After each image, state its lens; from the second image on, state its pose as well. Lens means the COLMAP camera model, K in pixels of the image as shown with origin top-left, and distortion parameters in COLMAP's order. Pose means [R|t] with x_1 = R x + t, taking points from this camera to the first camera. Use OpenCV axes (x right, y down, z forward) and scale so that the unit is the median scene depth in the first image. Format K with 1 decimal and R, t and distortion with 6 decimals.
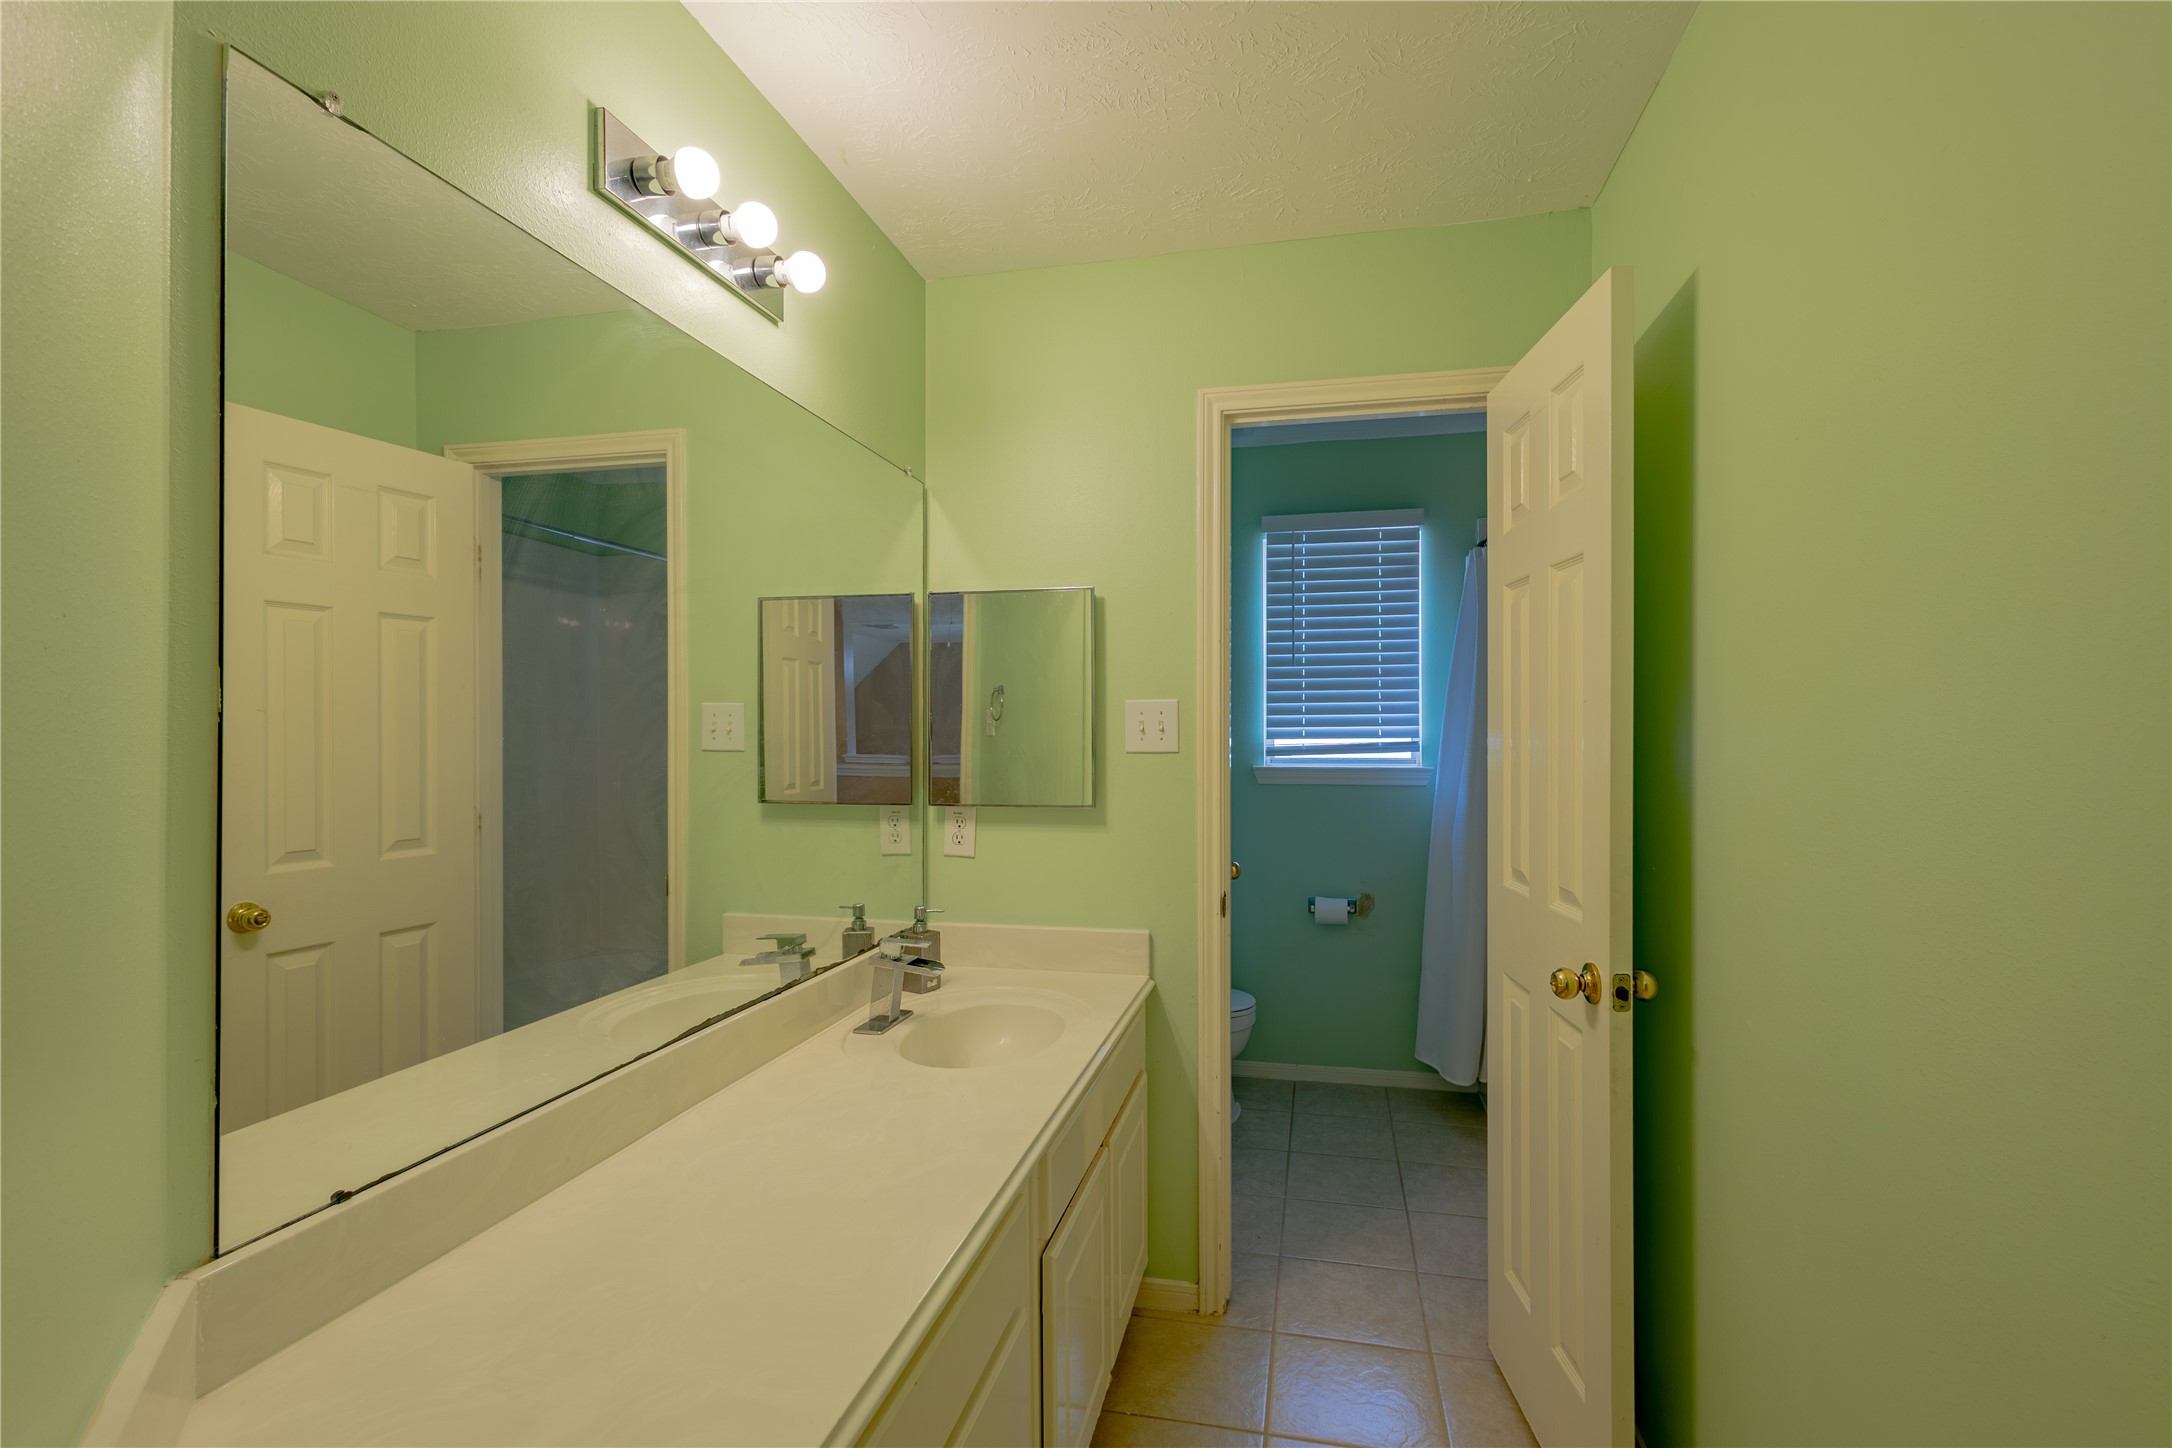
lens RADIAL K [[1007.7, 0, 1085.1], [0, 1007.7, 728.9], [0, 0, 1]] dist [0.010483, -0.004732]
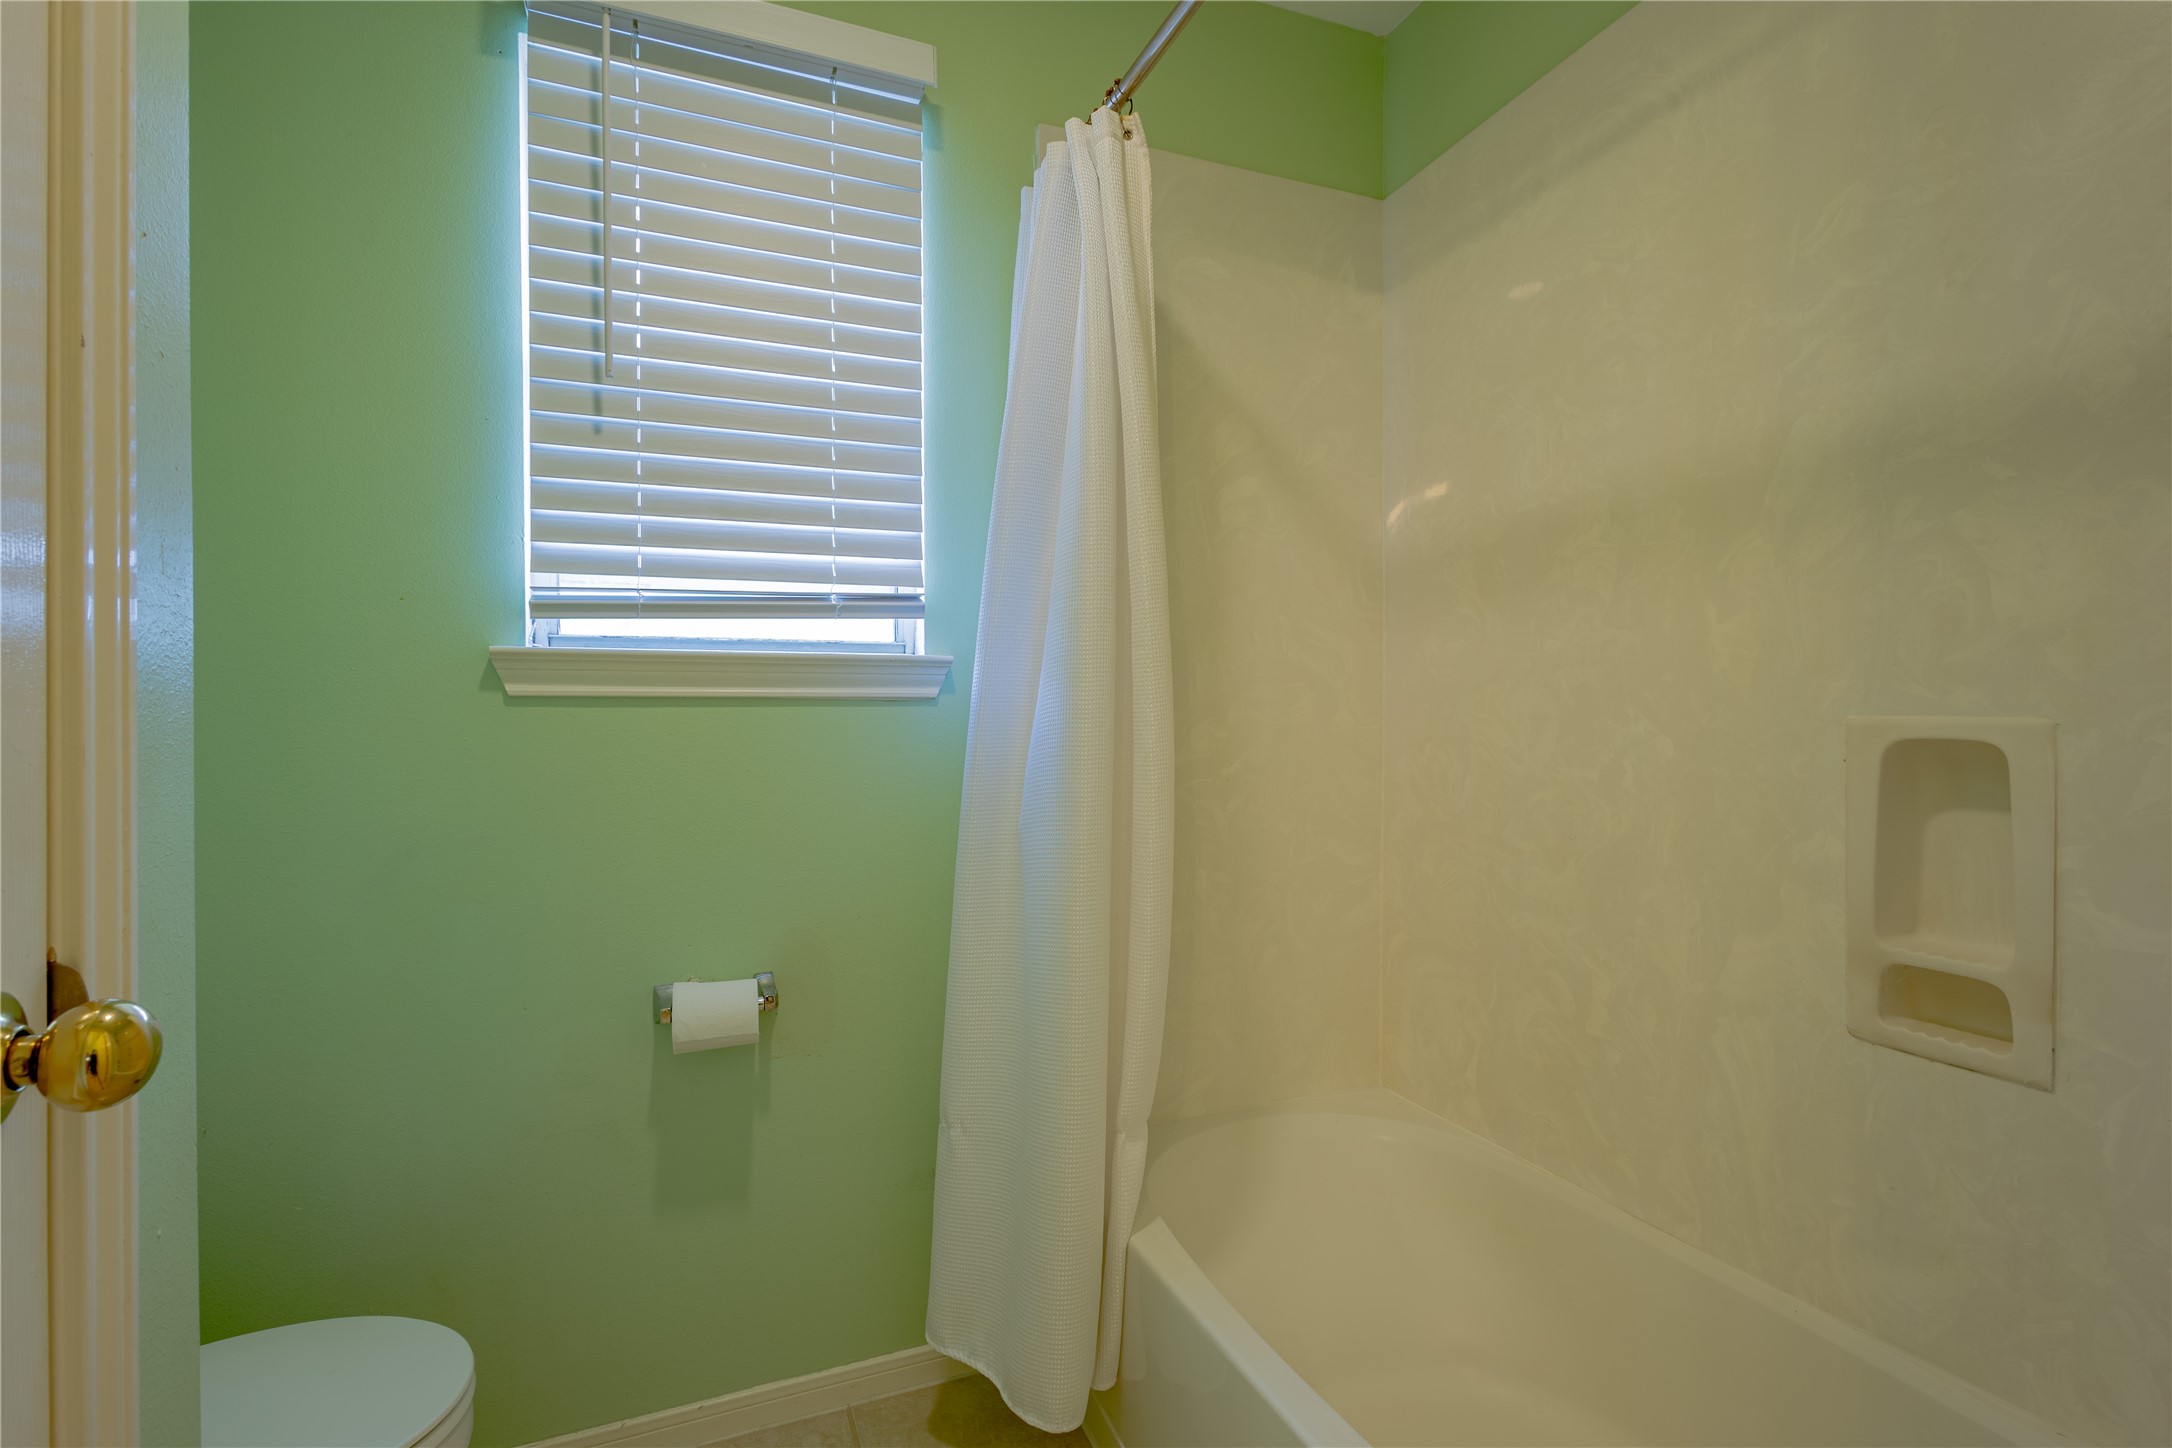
lens RADIAL K [[1007.7, 0, 1077.7], [0, 1007.7, 722.3], [0, 0, 1]] dist [0.010483, -0.004732]
pose [[0.811267, -0.001880, 0.584673, 0.127221], [-0.001554, 0.999984, 0.005371, 0.063919], [-0.584674, -0.005266, 0.811251, 0.591319]]
